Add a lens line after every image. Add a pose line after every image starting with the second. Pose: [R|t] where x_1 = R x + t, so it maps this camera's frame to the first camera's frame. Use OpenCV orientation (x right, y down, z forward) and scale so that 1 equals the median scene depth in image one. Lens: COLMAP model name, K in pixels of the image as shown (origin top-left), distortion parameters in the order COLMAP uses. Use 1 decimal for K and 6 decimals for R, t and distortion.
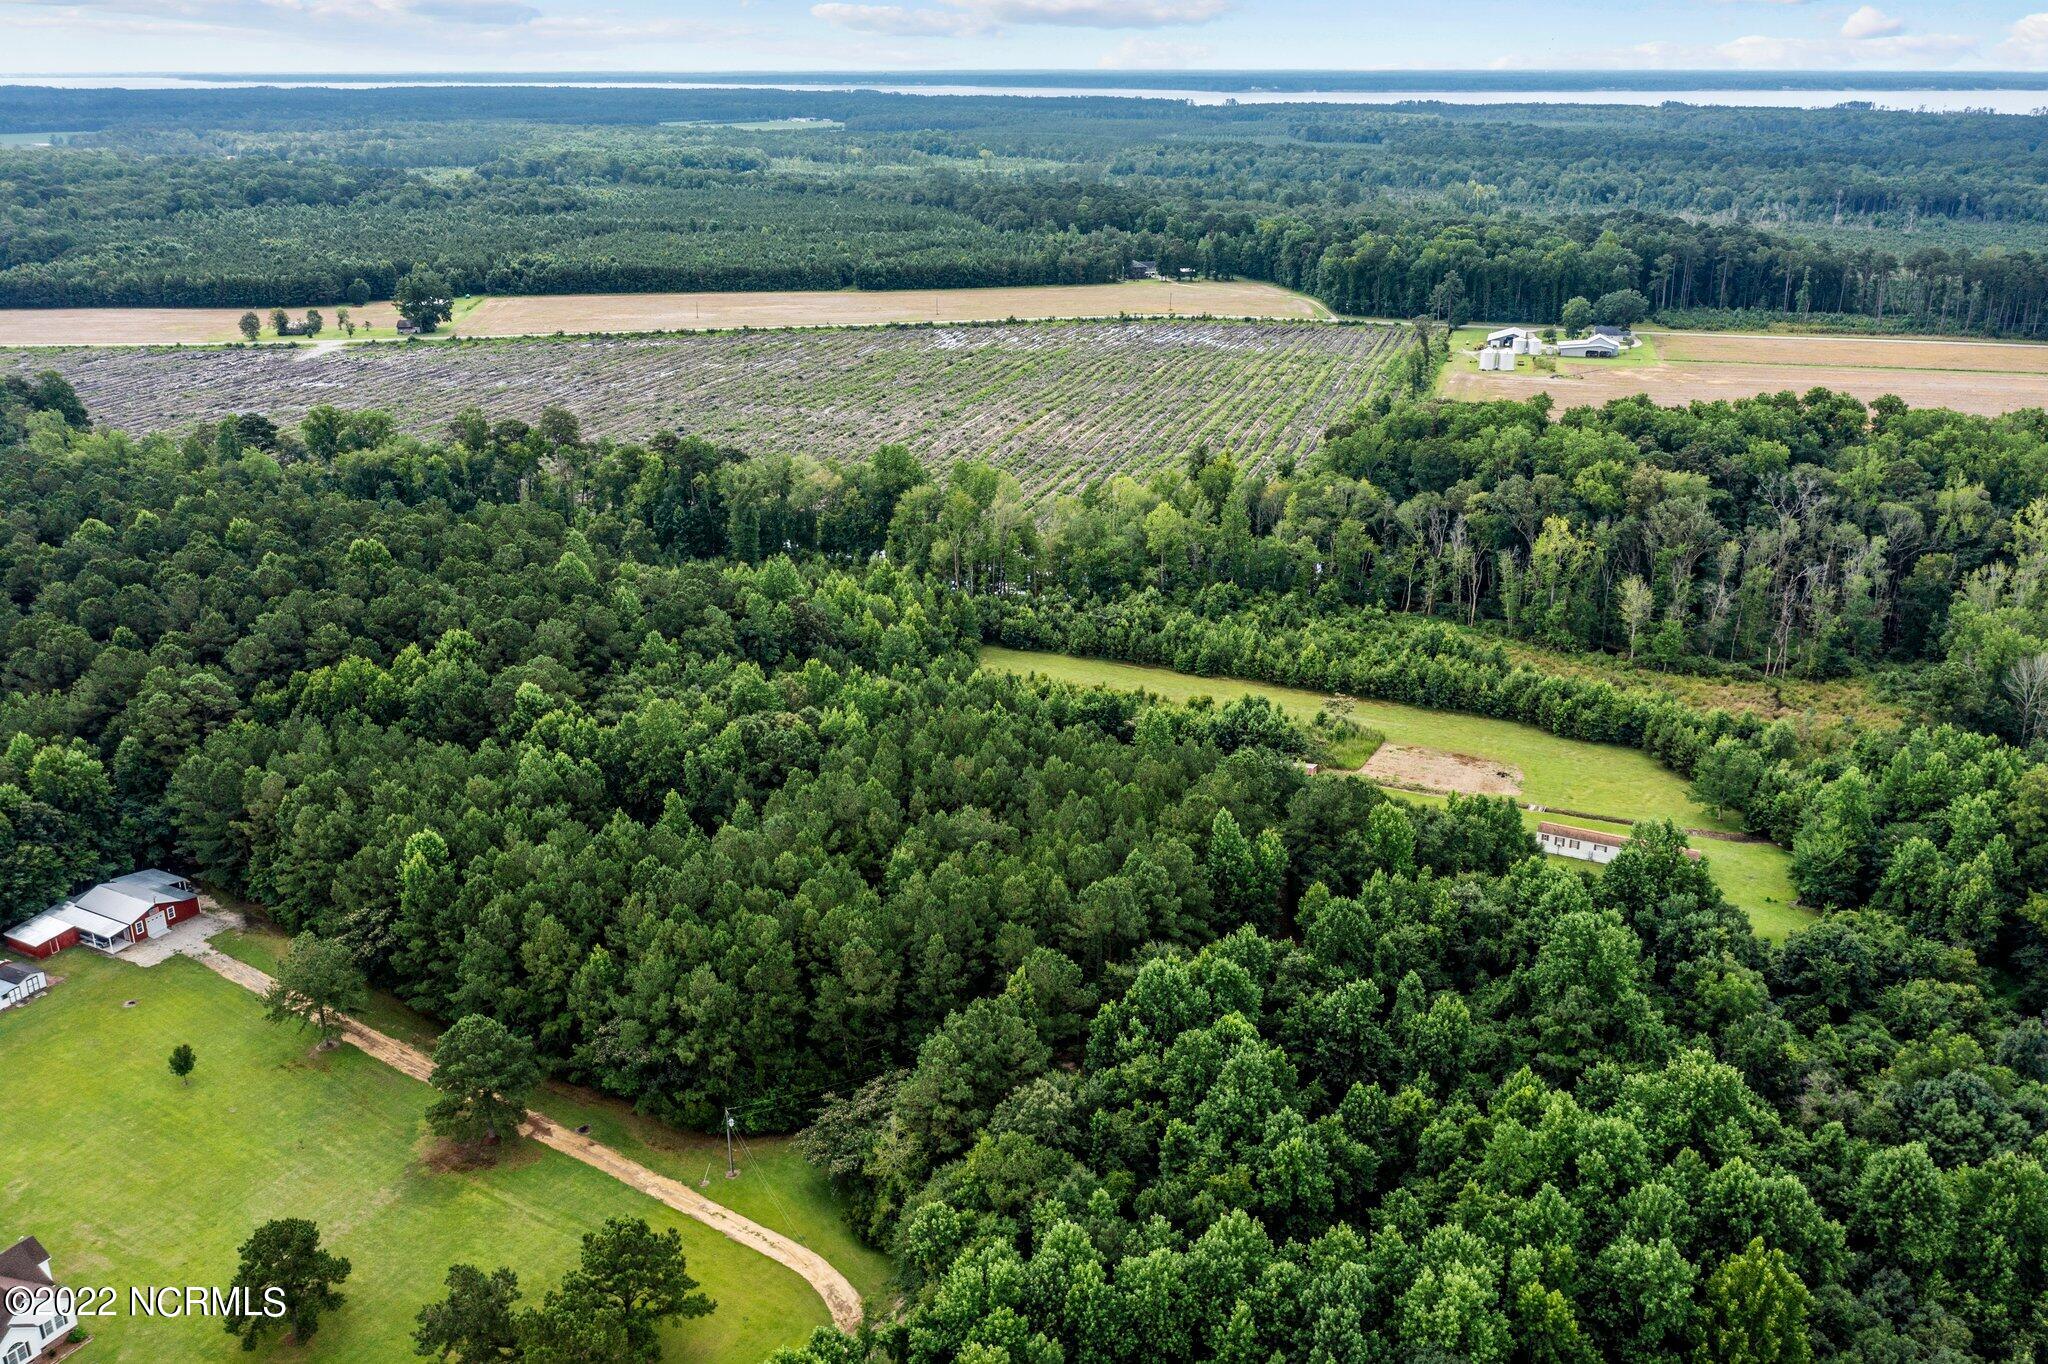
lens RADIAL K [[1700.1, 0, 1024.0], [0, 1700.1, 682.0], [0, 0, 1]] dist [-0.005040, -0.001343]
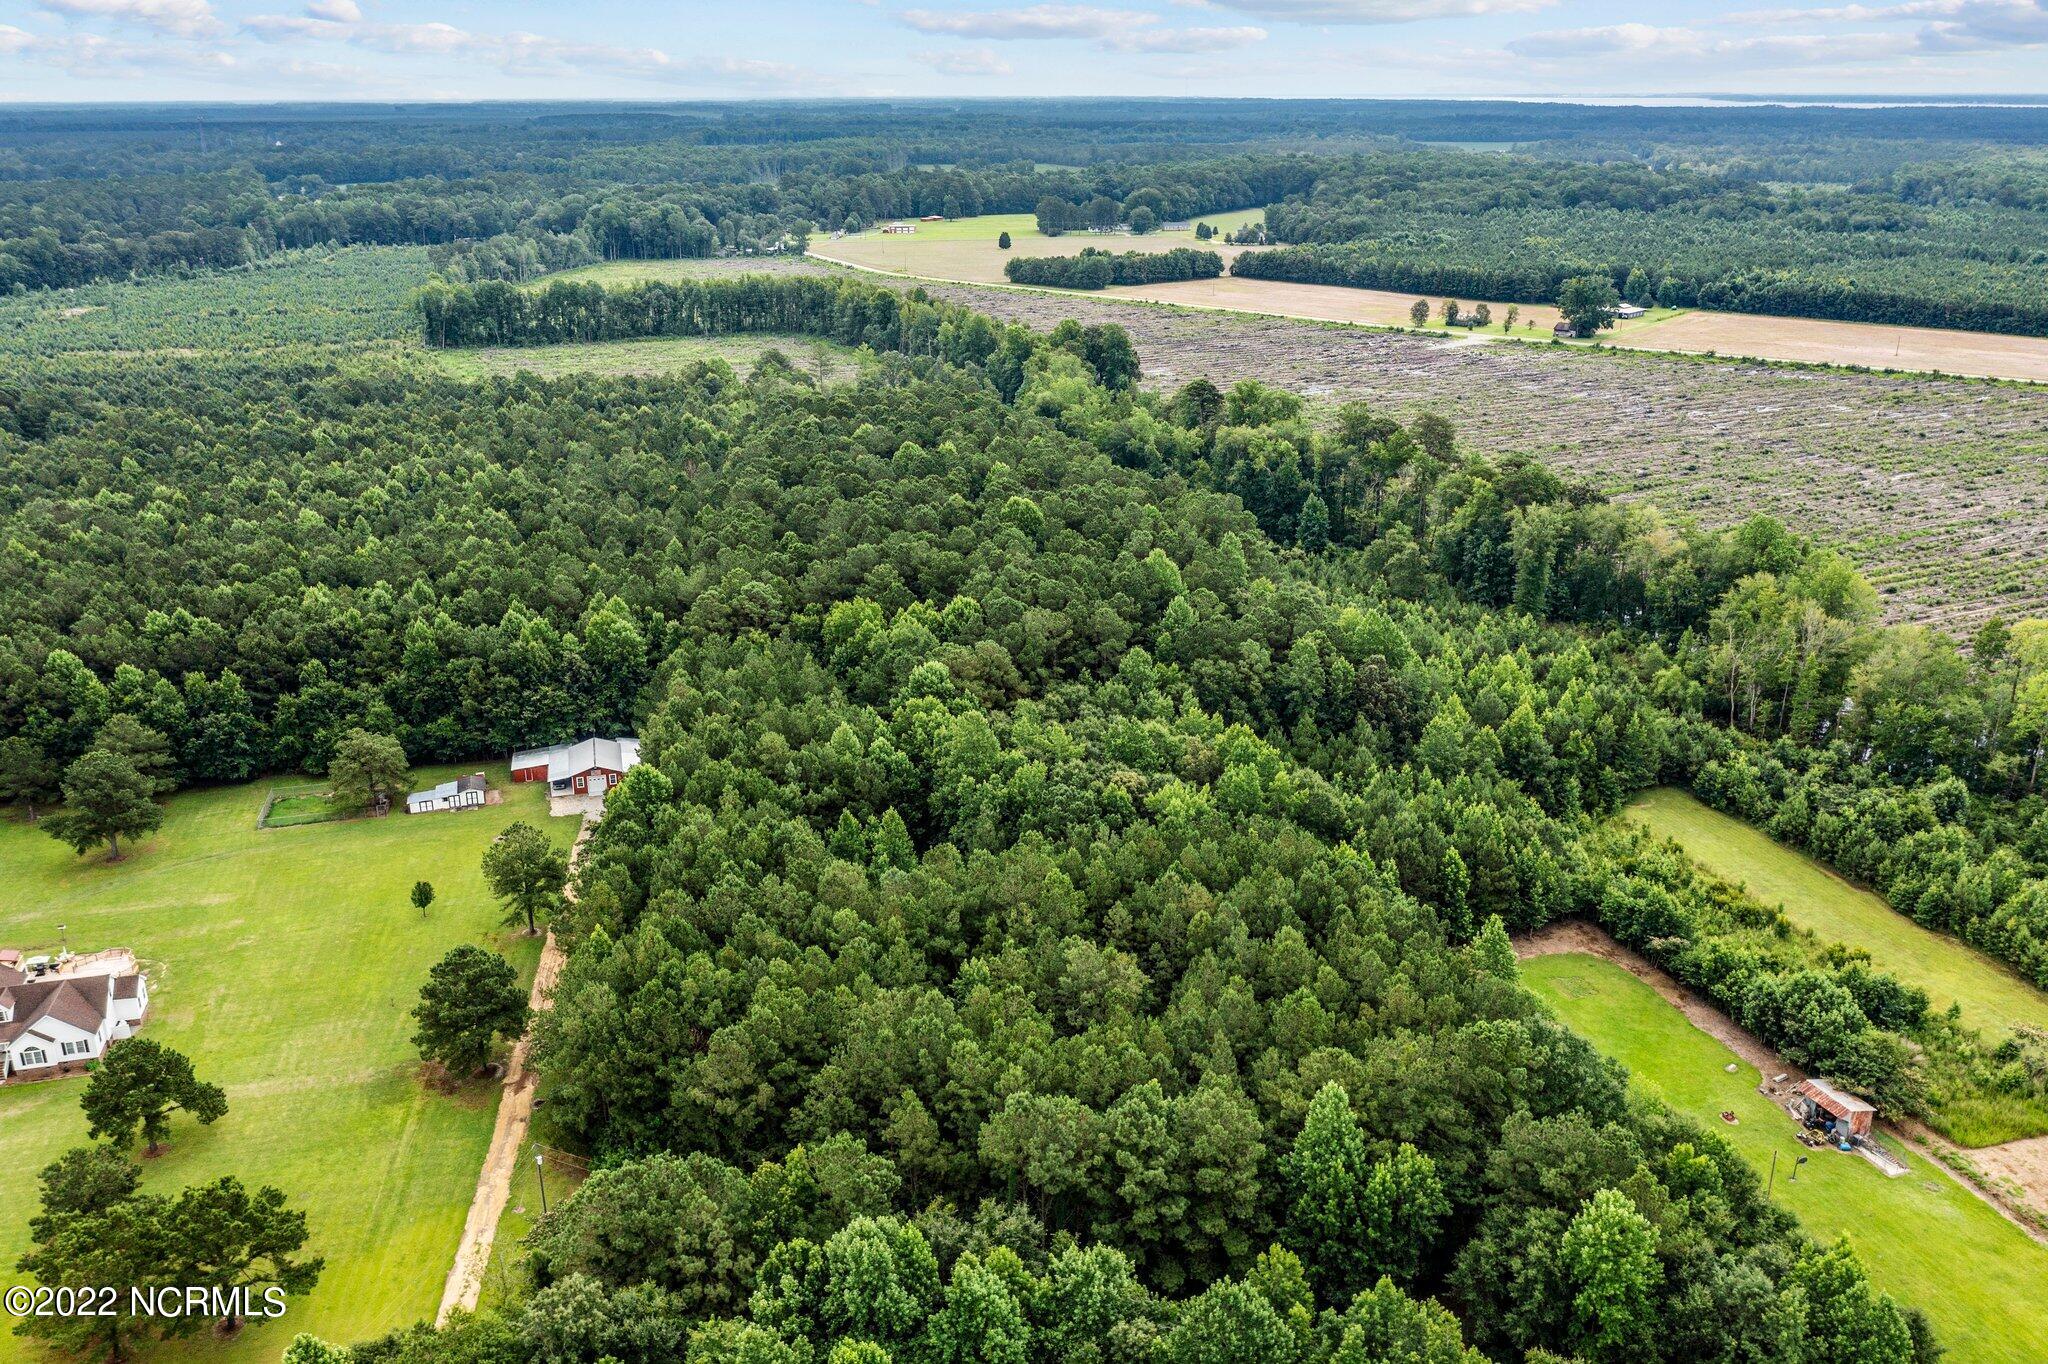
lens RADIAL K [[1642.5, 0, 1020.5], [0, 1642.5, 682.7], [0, 0, 1]] dist [-0.012636, 0.000604]
pose [[0.670546, 0.248669, -0.698951, 0.136308], [-0.248979, 0.962938, 0.103728, -0.034086], [0.698840, 0.104469, 0.707608, 0.138209]]
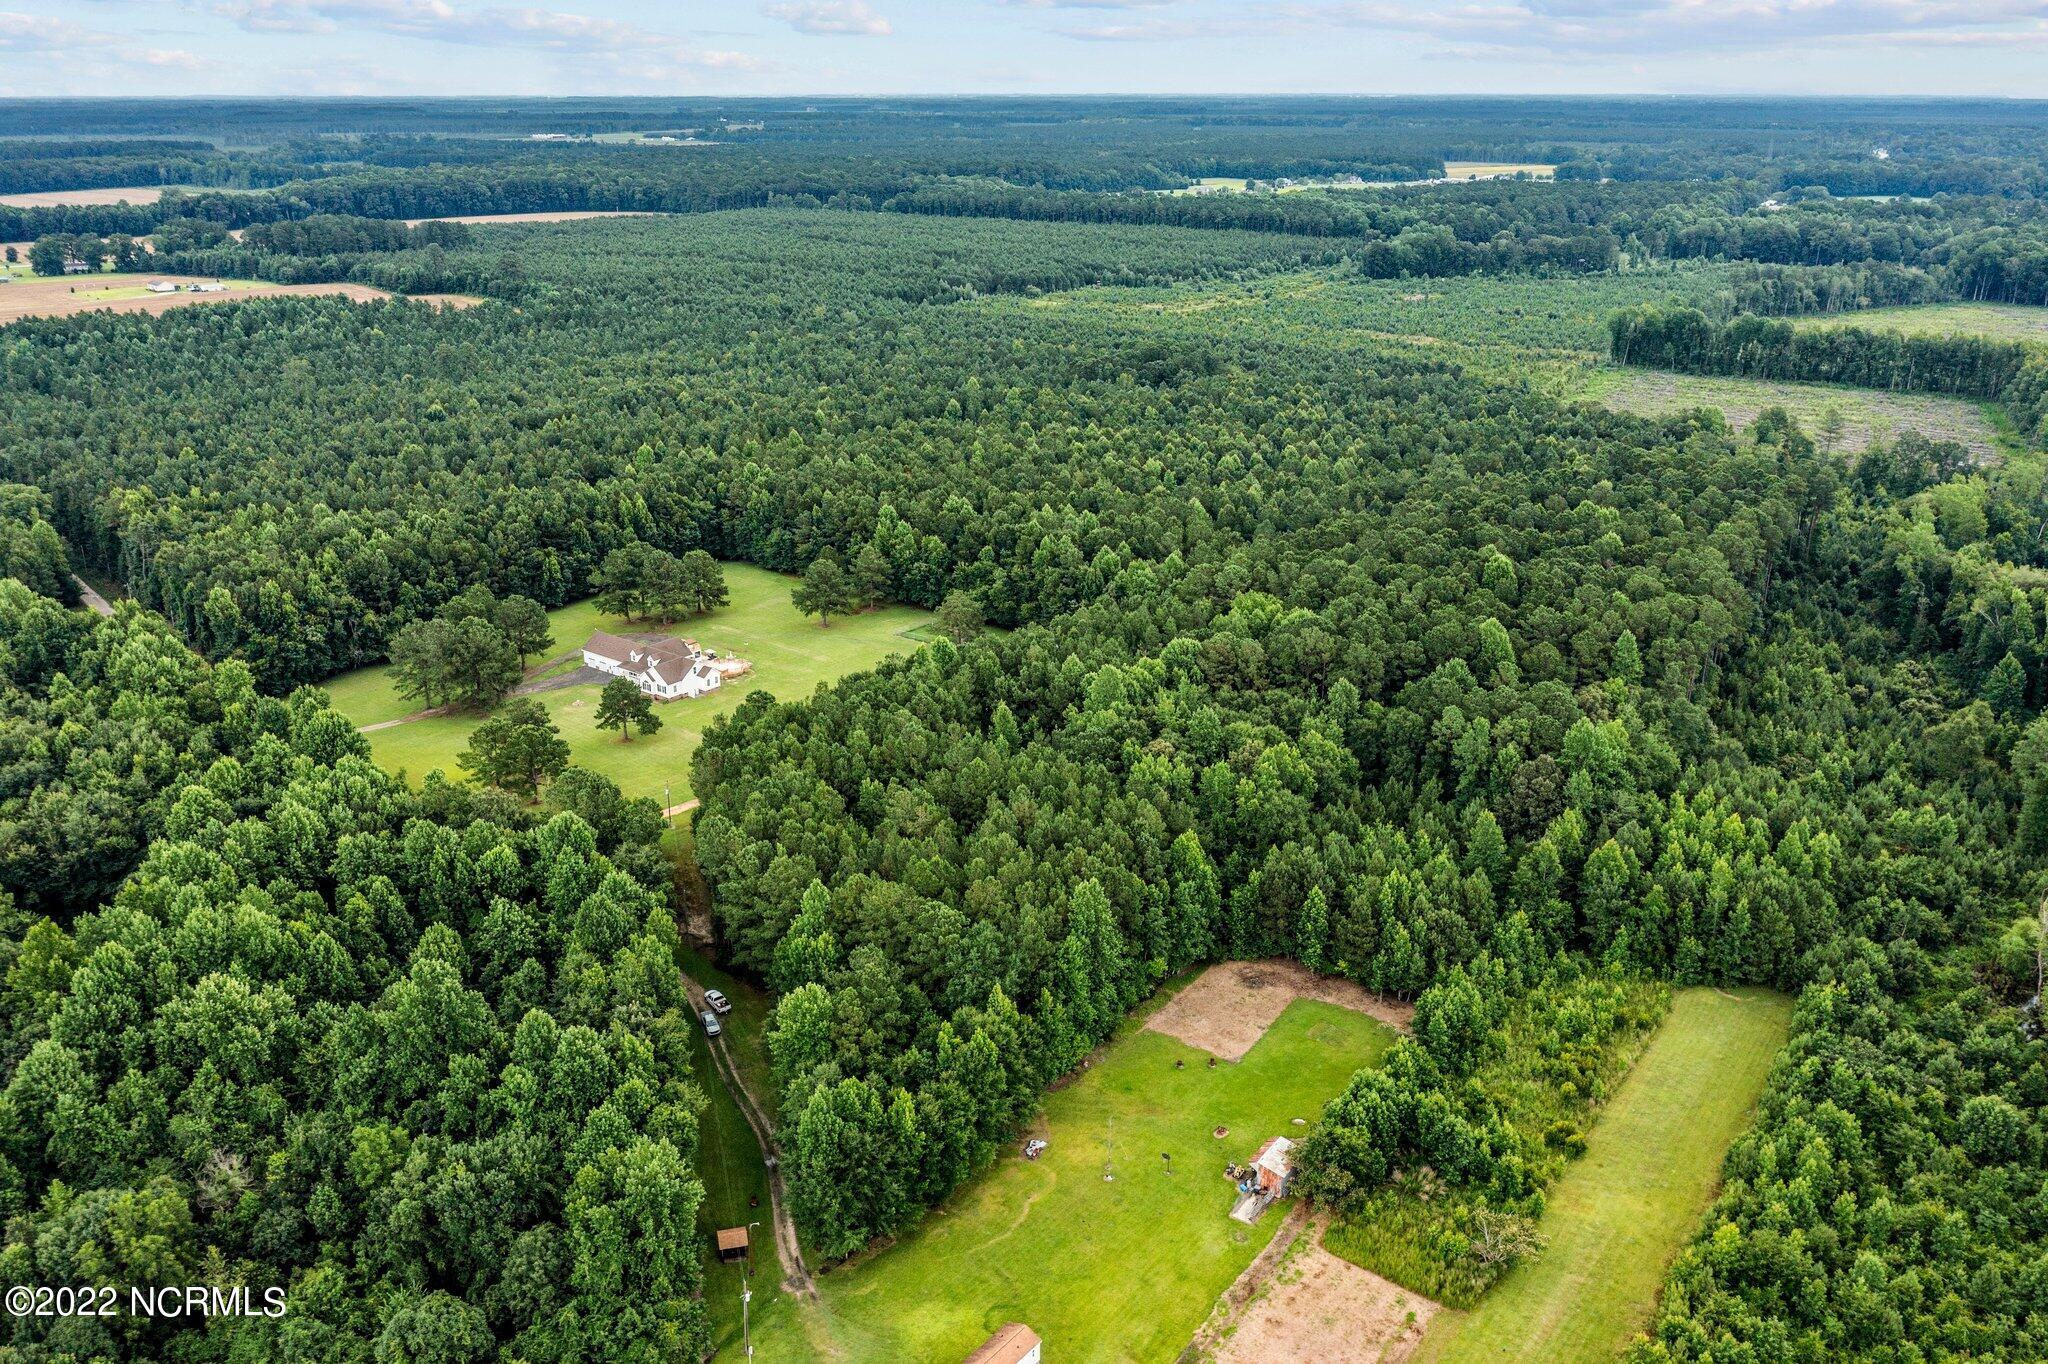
lens RADIAL K [[1663.0, 0, 1020.0], [0, 1663.0, 682.8], [0, 0, 1]] dist [-0.006501, 0.002556]
pose [[-0.207526, 0.330823, -0.920592, 0.300971], [-0.331703, 0.861528, 0.384373, -0.139976], [0.920275, 0.385130, -0.069055, 0.350915]]
